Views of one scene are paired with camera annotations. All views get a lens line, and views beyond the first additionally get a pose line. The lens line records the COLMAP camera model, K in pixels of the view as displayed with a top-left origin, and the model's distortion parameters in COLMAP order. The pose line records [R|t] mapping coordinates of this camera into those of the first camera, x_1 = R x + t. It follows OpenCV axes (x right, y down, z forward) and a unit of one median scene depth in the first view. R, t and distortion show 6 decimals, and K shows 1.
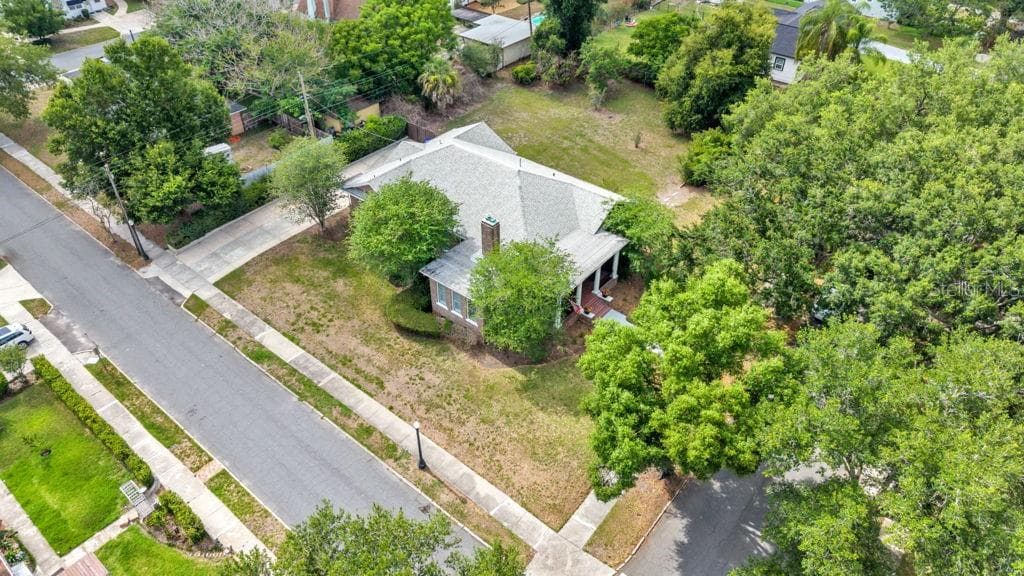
lens RADIAL K [[691.0, 0, 504.7], [0, 691.0, 281.6], [0, 0, 1]] dist [0.038674, -0.039754]
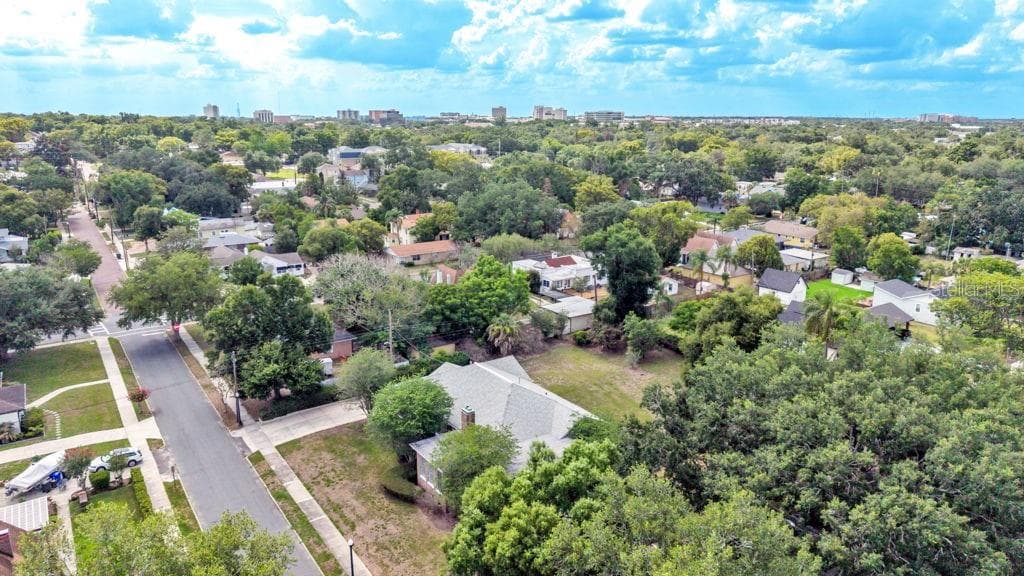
lens RADIAL K [[679.3, 0, 512.0], [0, 679.3, 288.0], [0, 0, 1]] dist [0.035525, -0.061620]
pose [[0.964338, 0.068342, -0.255698, 0.310389], [-0.167397, 0.905806, -0.389221, 0.155655], [0.205013, 0.418144, 0.884944, -0.162571]]
